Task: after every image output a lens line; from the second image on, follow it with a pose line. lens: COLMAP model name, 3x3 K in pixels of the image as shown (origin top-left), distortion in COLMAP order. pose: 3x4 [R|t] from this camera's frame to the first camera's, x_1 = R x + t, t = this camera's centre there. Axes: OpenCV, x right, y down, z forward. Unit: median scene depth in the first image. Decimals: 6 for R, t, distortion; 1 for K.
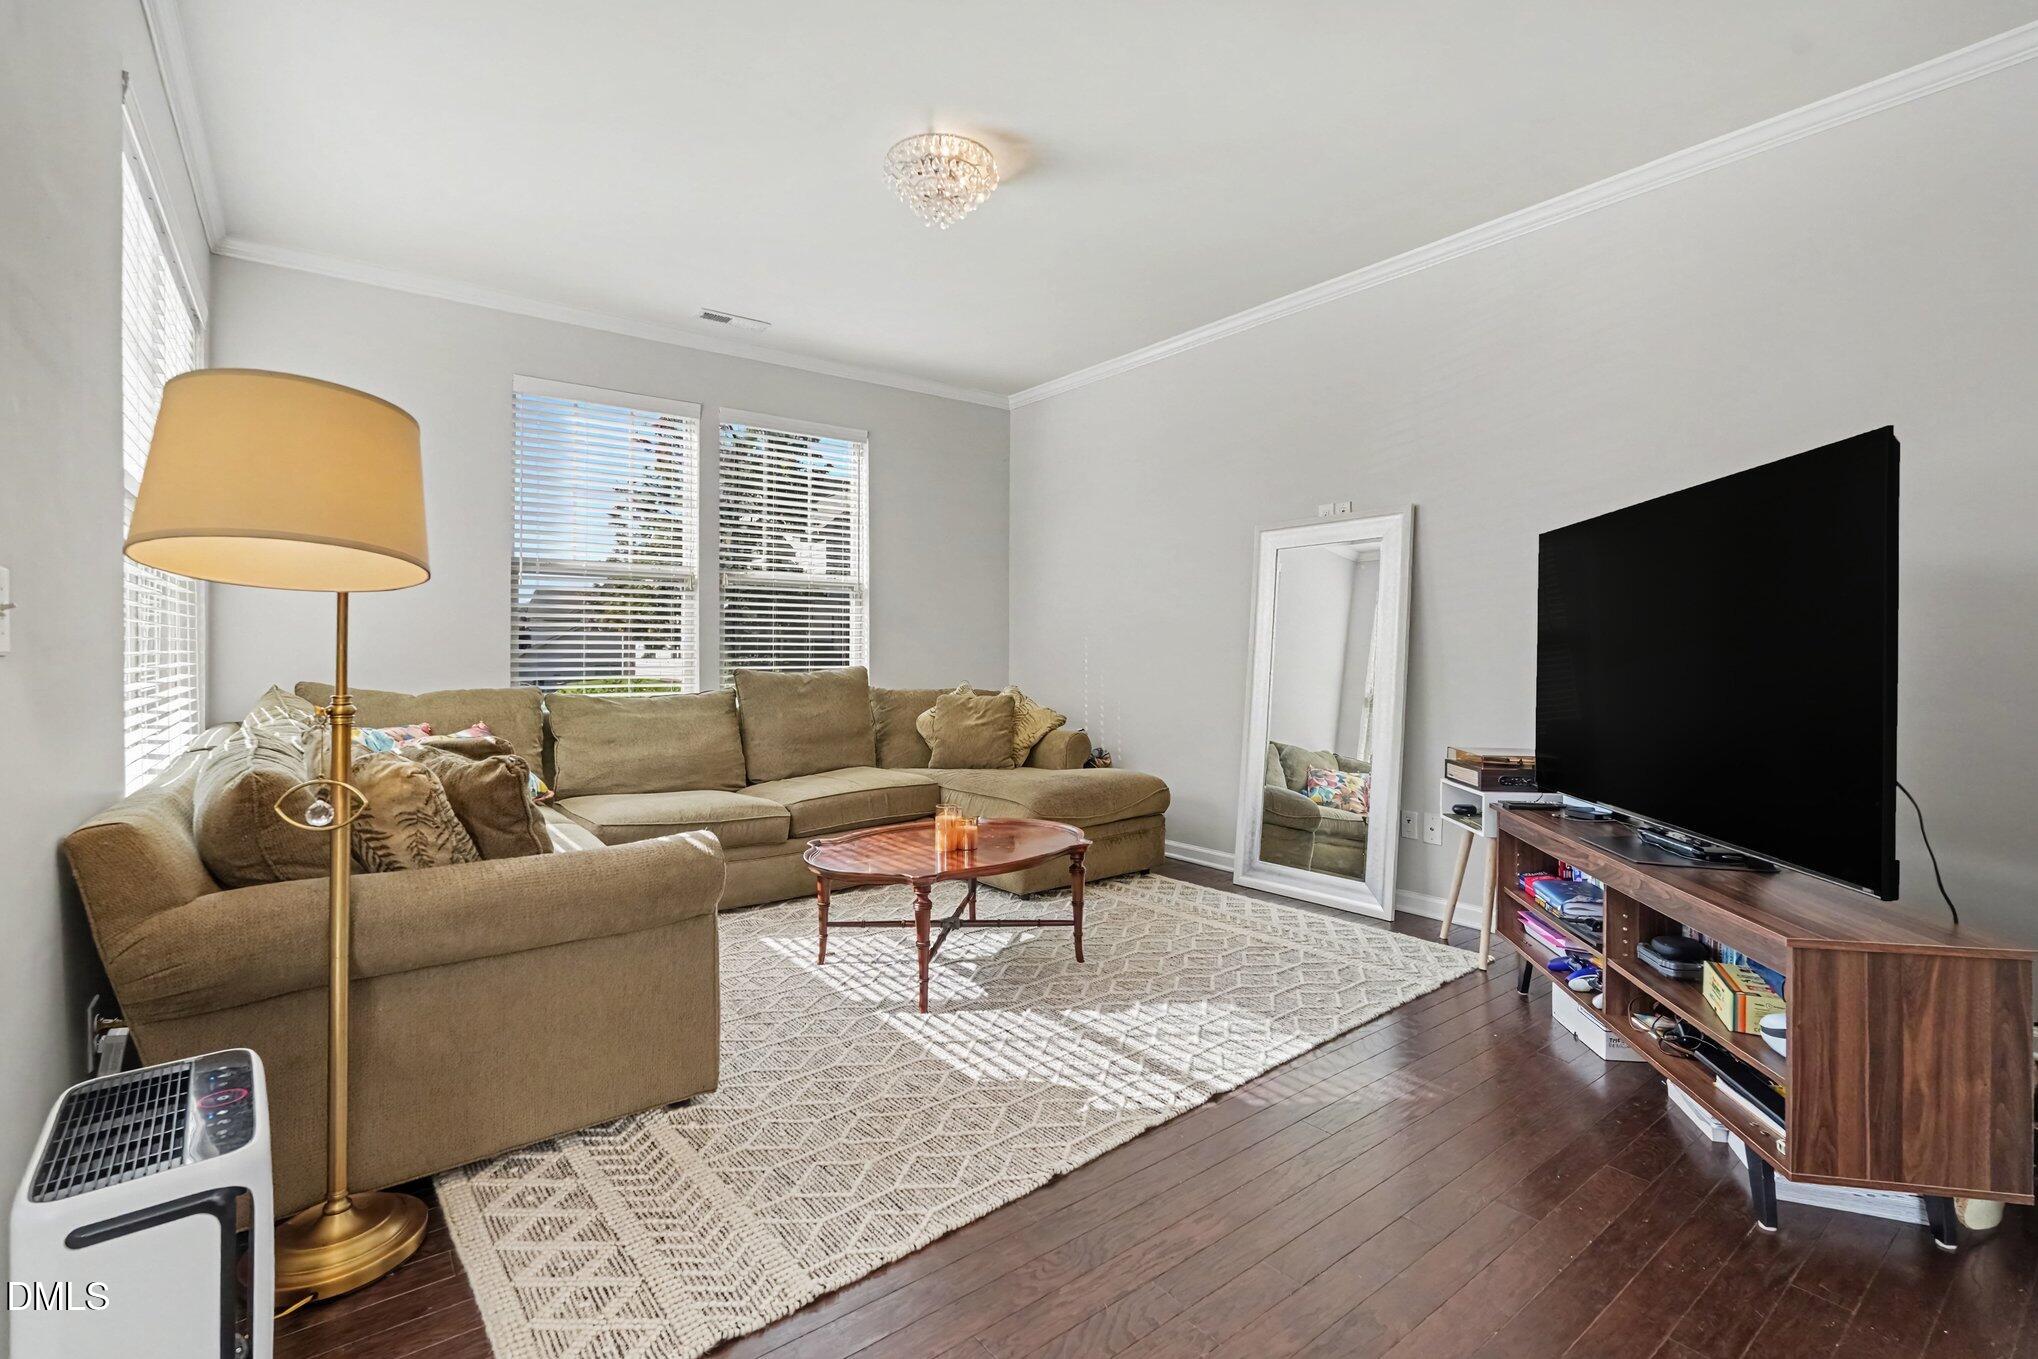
lens RADIAL K [[910.5, 0, 1001.7], [0, 910.5, 650.9], [0, 0, 1]] dist [-0.004883, 0.000731]
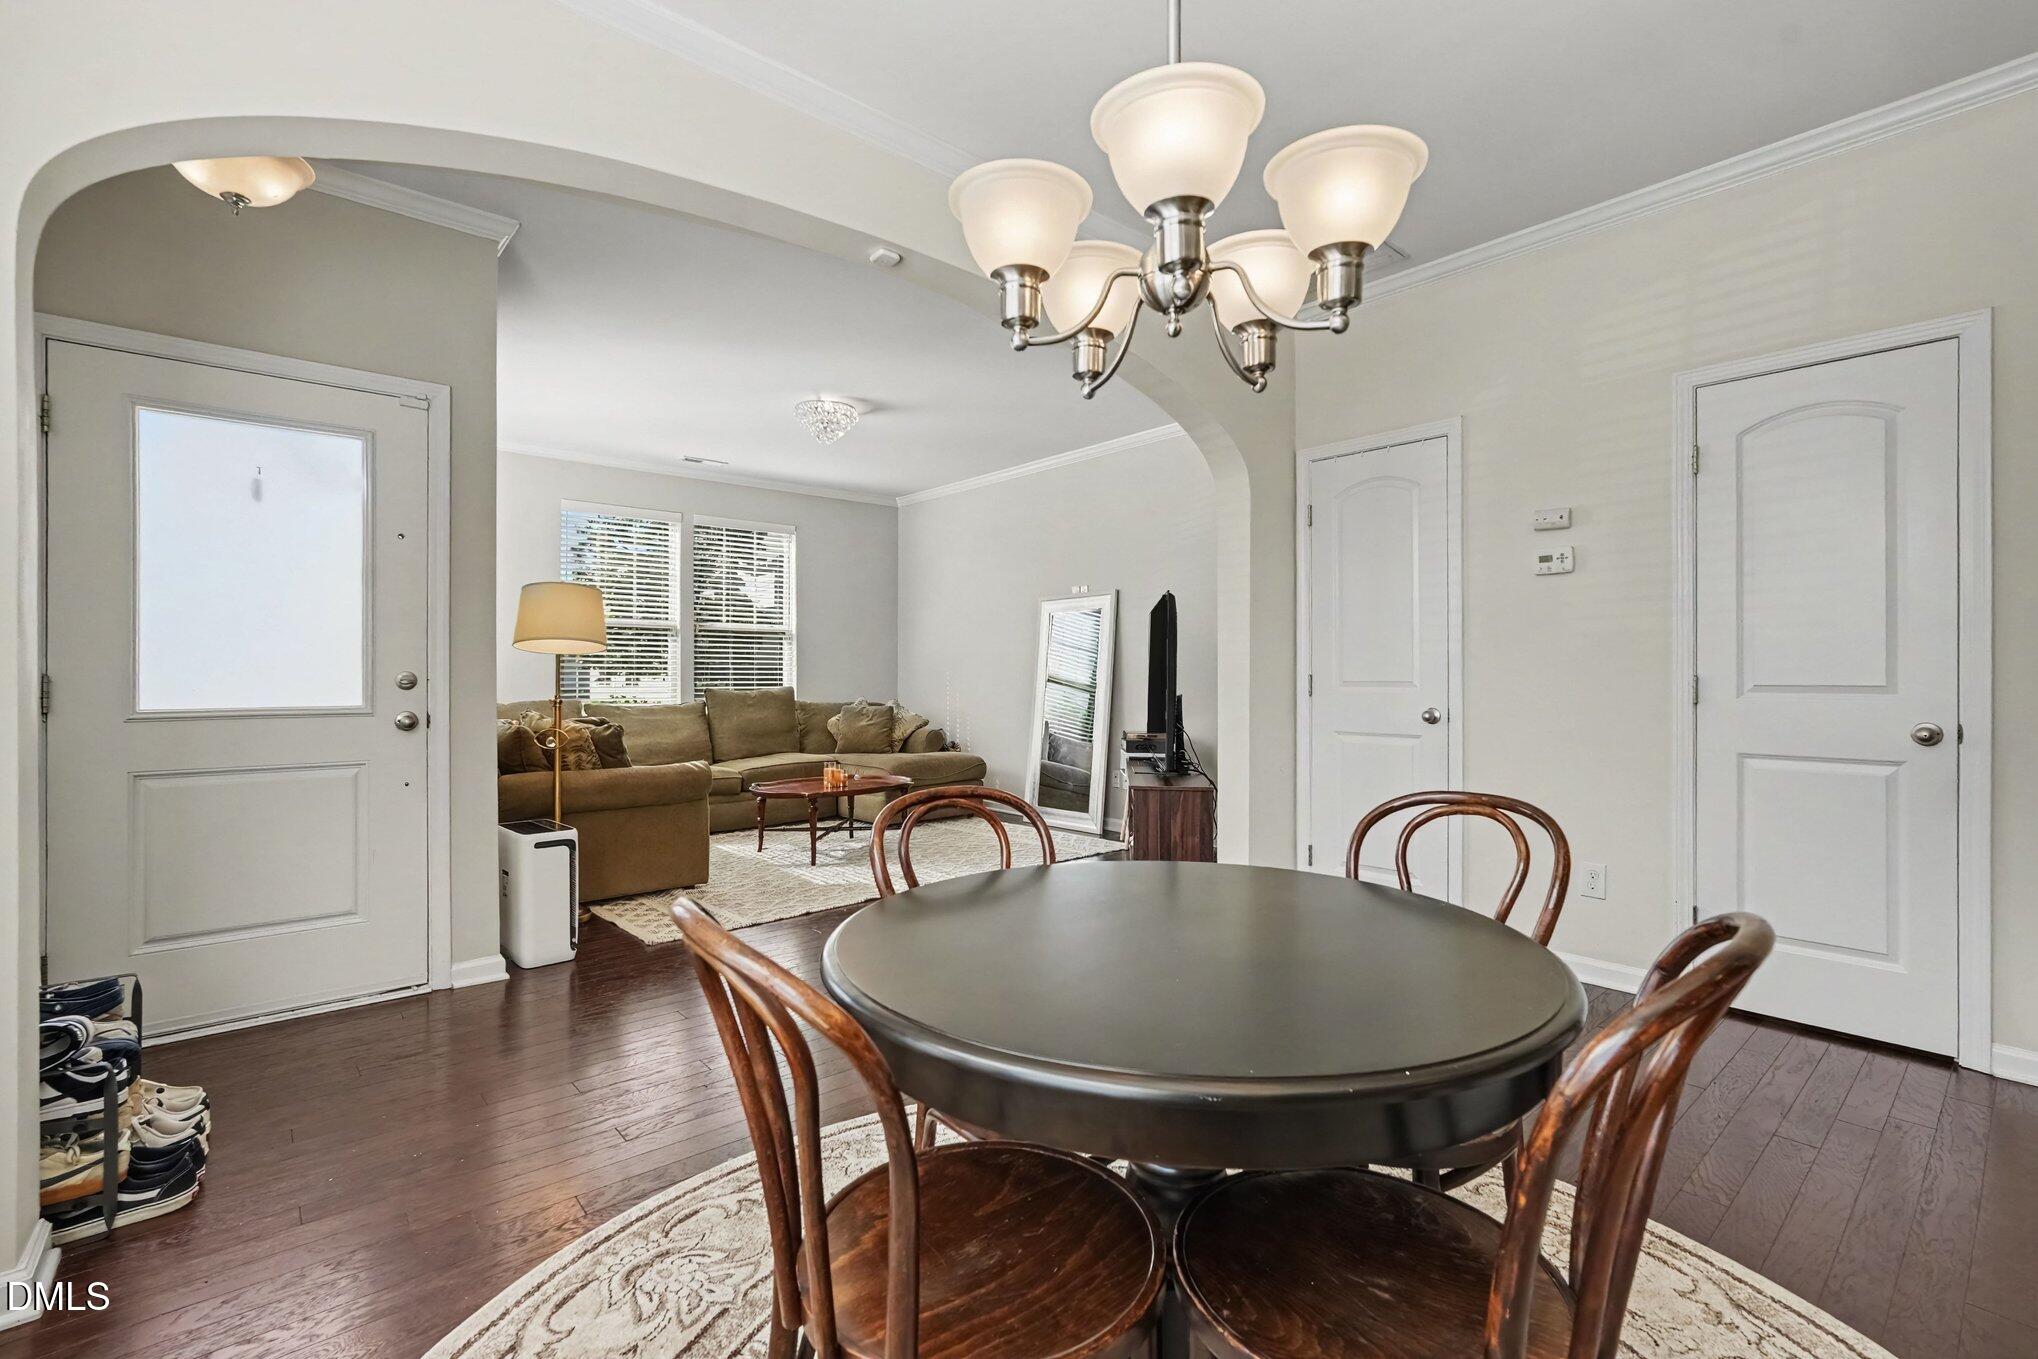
lens RADIAL K [[910.5, 0, 1015.6], [0, 910.5, 673.4], [0, 0, 1]] dist [-0.004883, 0.000731]
pose [[0.997923, -0.000312, 0.064425, 0.123162], [0.000359, 1.000000, -0.000722, -0.003208], [-0.064424, 0.000744, 0.997922, -0.533675]]
